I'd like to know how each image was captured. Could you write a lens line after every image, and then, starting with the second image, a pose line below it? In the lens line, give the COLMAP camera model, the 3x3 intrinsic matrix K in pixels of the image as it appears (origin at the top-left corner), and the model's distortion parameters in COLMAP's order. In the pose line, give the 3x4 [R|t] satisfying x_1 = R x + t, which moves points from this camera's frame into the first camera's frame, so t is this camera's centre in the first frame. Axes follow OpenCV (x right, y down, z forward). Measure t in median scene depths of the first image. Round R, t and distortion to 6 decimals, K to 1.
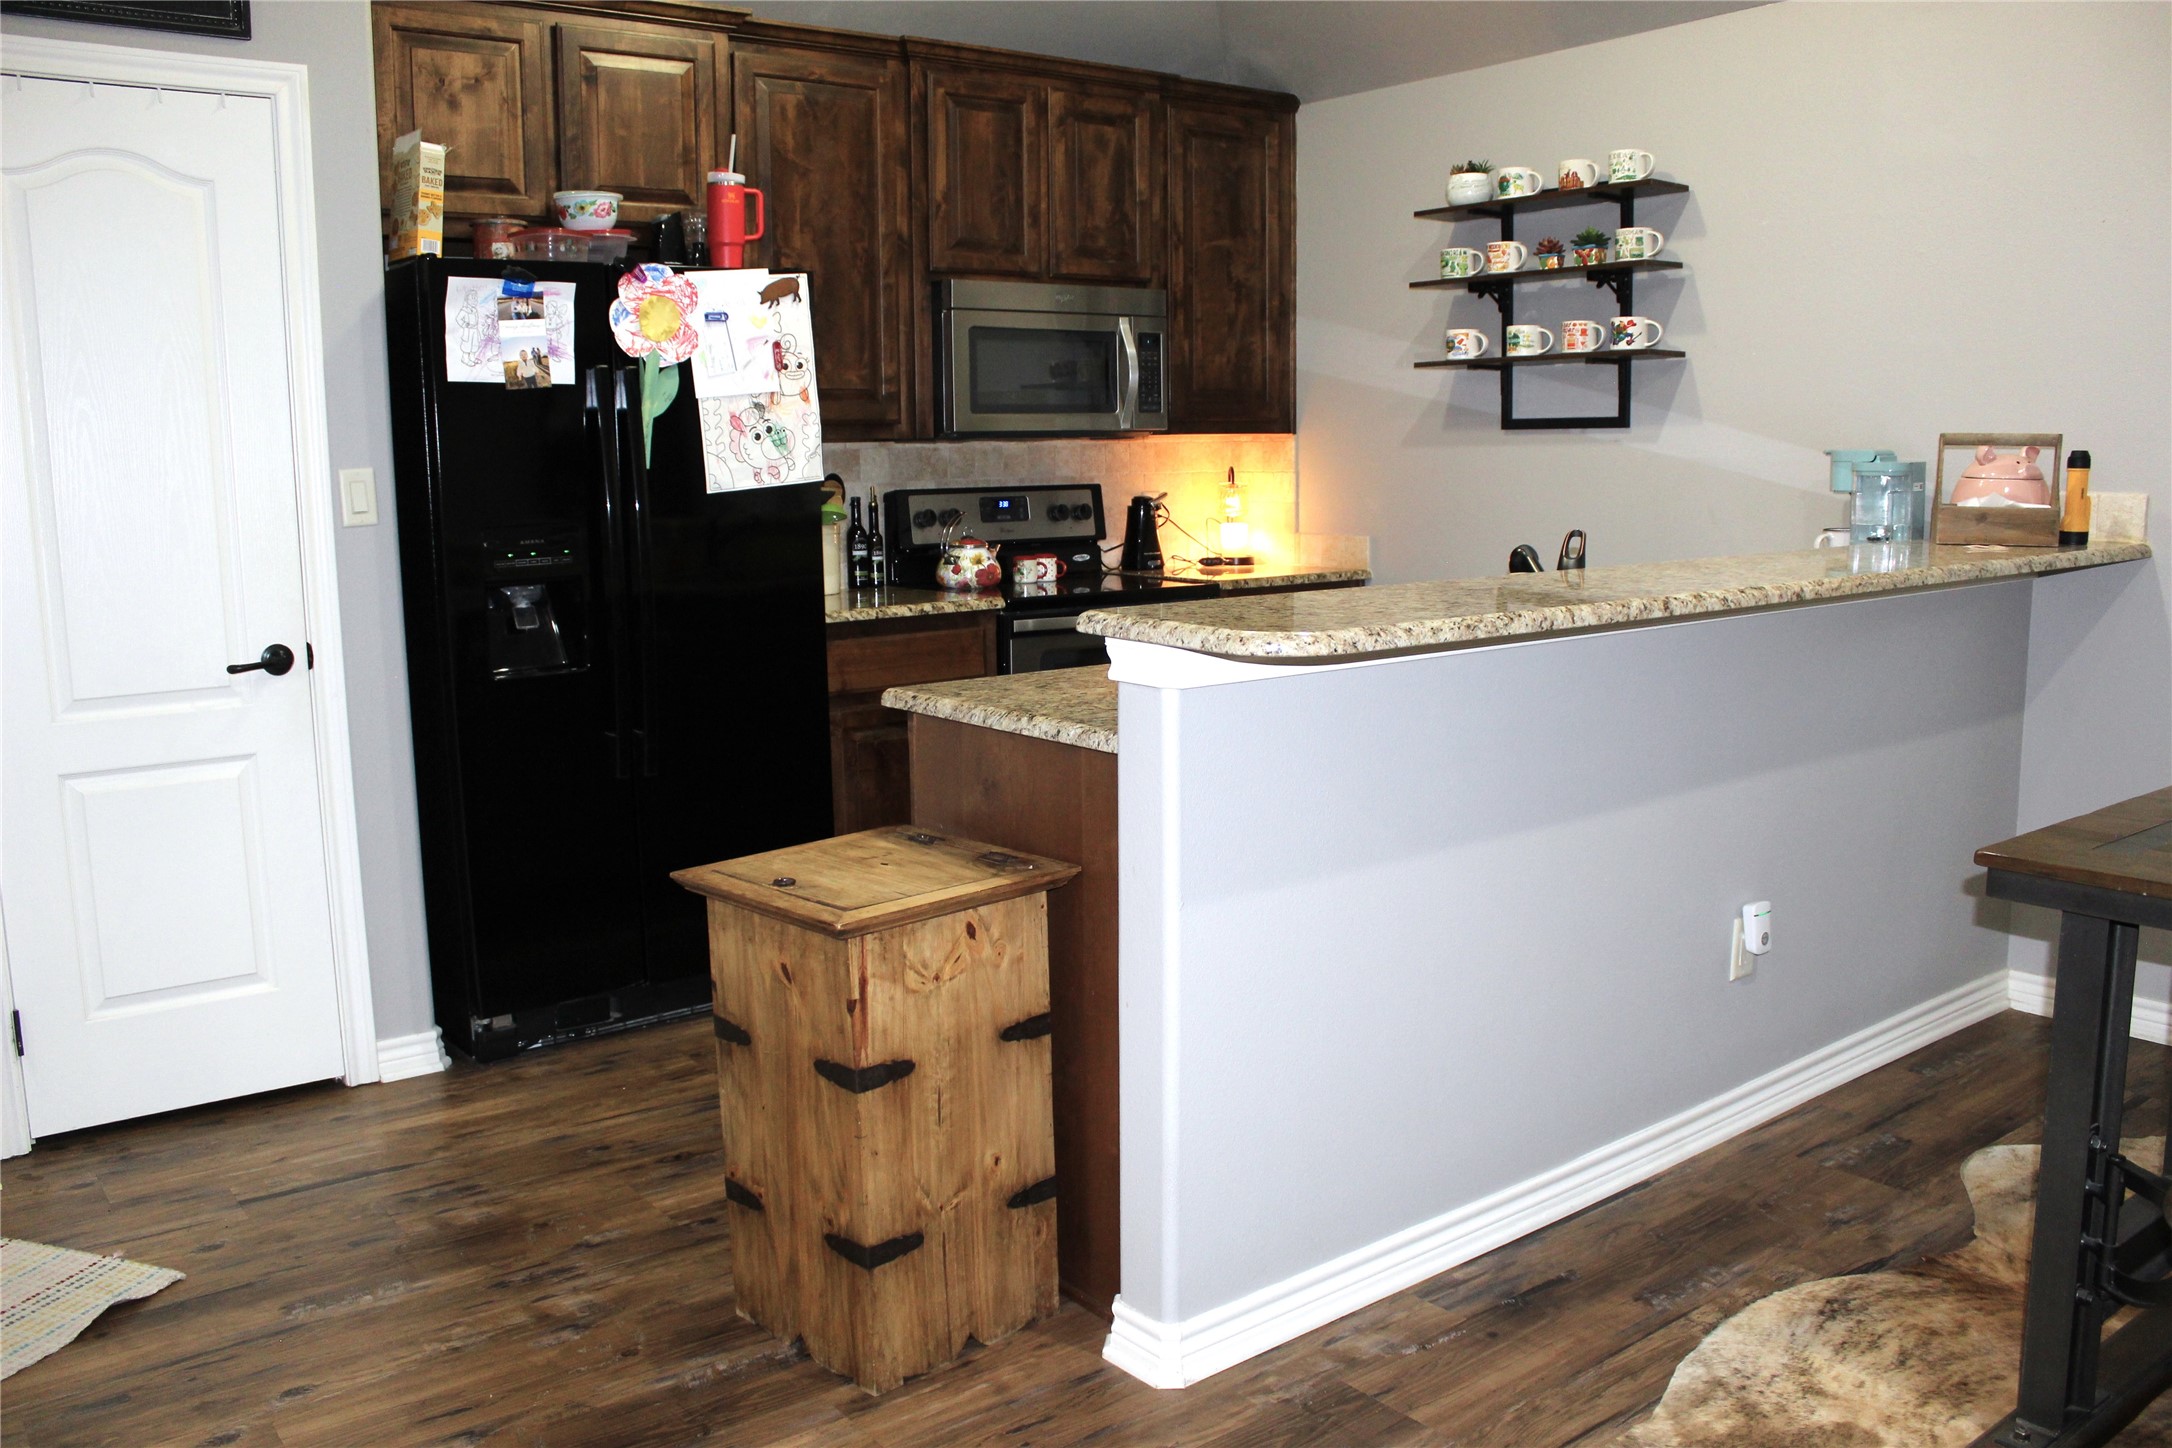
lens RADIAL K [[1850.8, 0, 1102.0], [0, 1850.8, 721.6], [0, 0, 1]] dist [-0.170733, 0.157413]
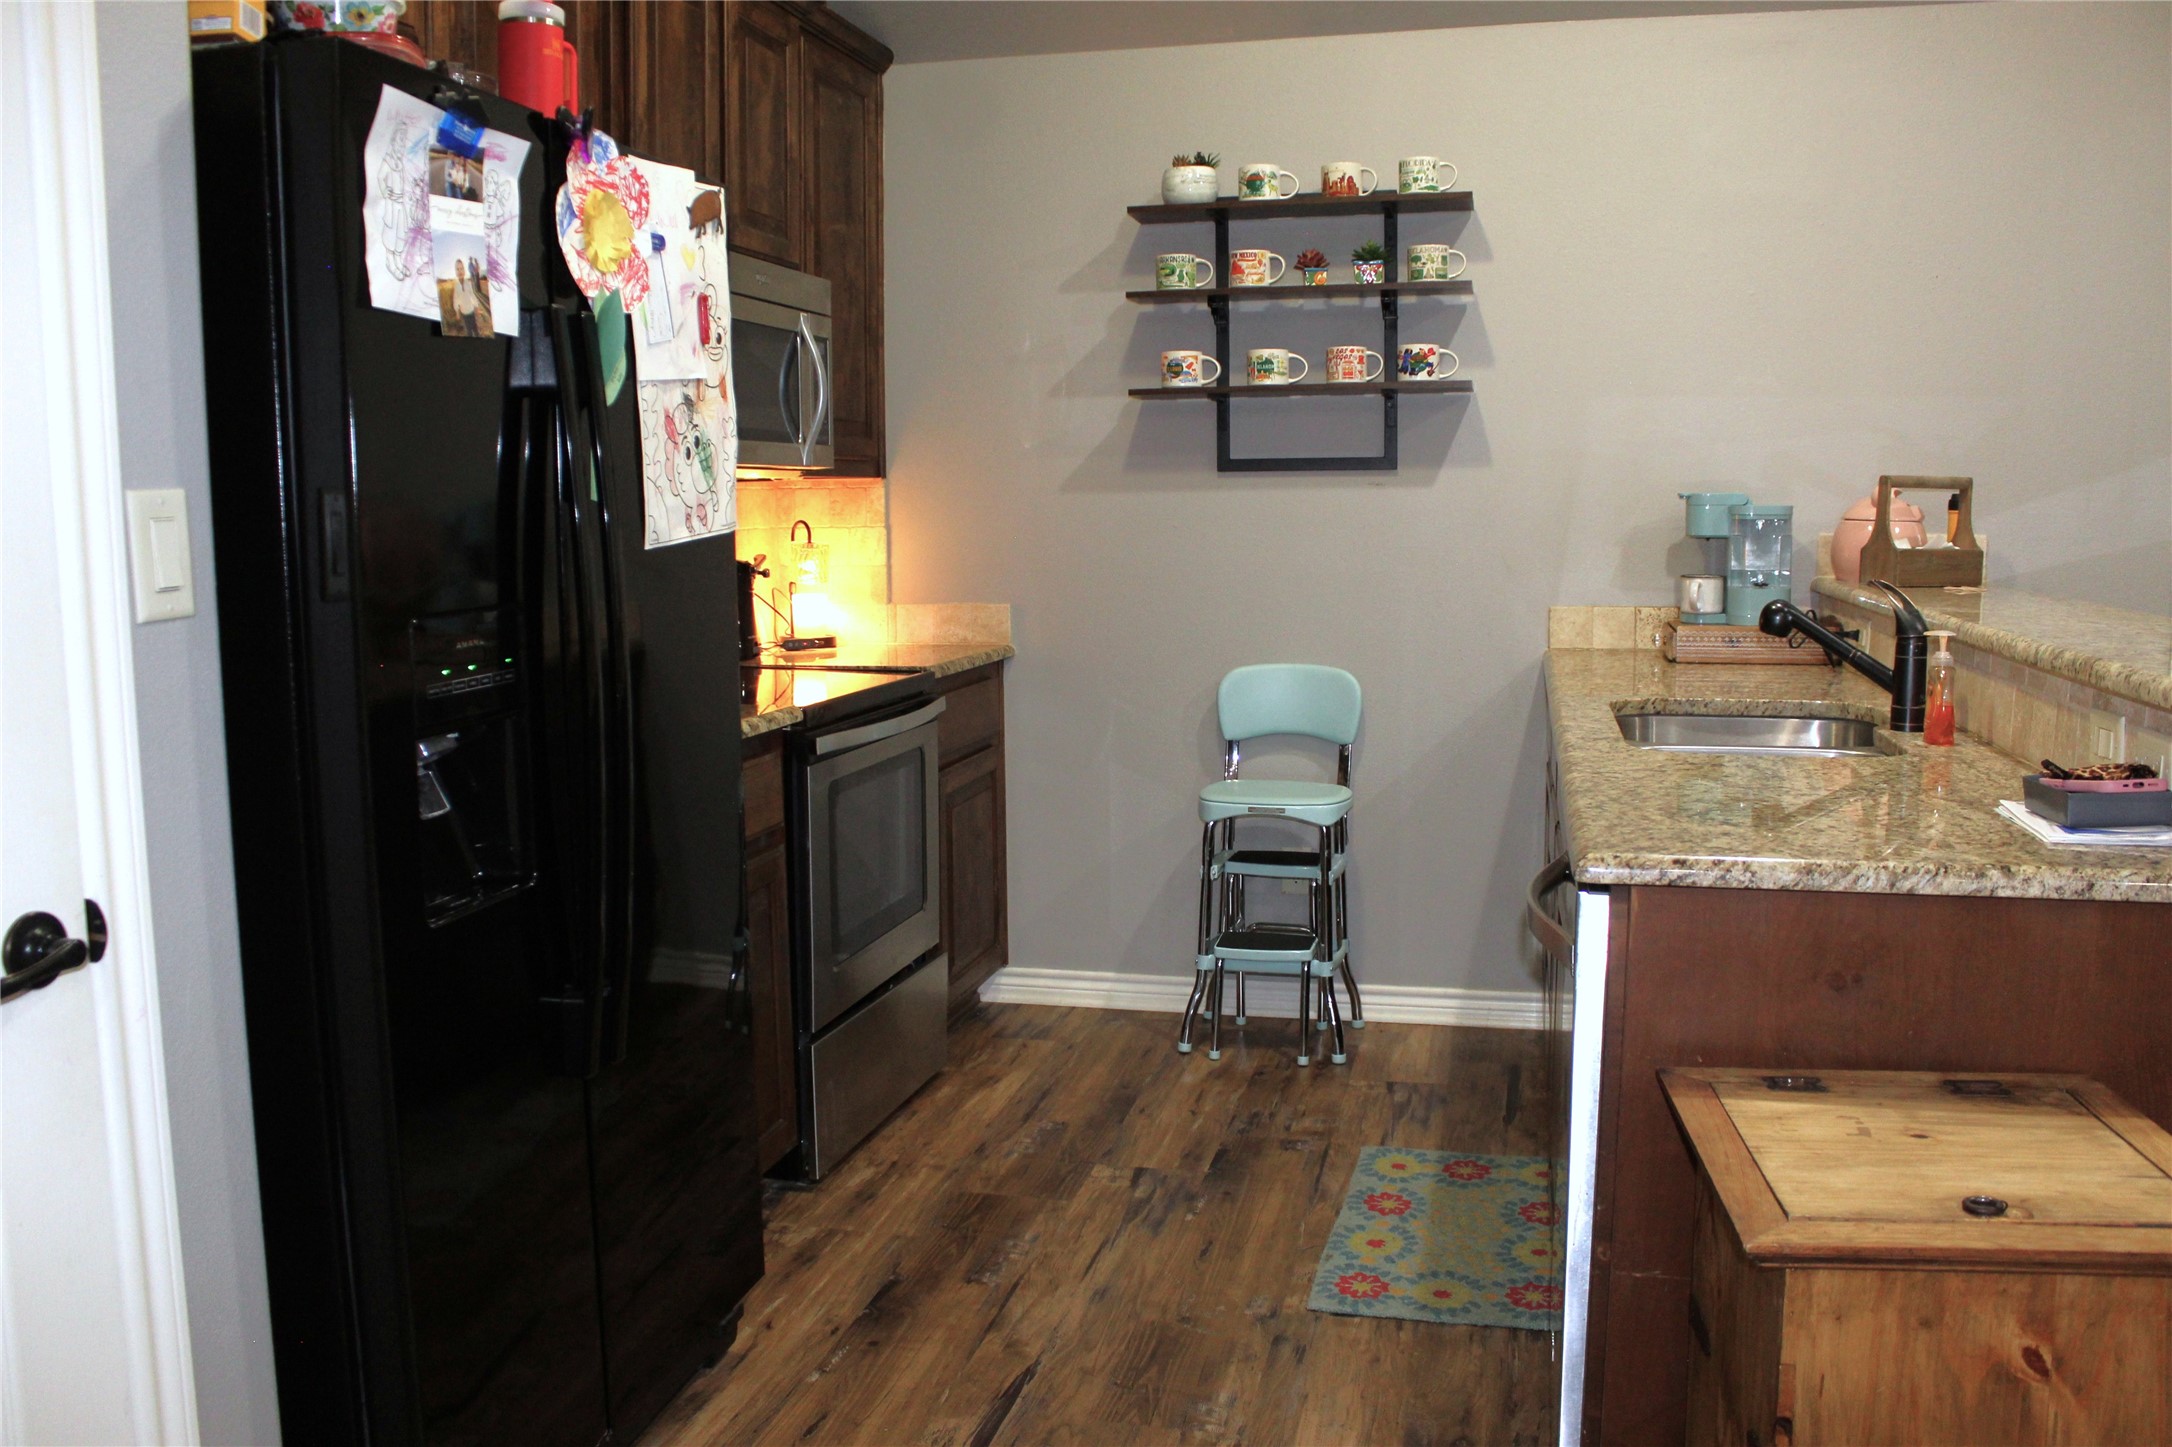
lens RADIAL K [[1850.8, 0, 1102.0], [0, 1850.8, 721.1], [0, 0, 1]] dist [-0.170733, 0.157413]
pose [[0.771284, -0.067557, 0.632896, -0.461886], [0.092668, 0.995675, -0.006649, -0.053933], [-0.629709, 0.063778, 0.774209, 0.468826]]
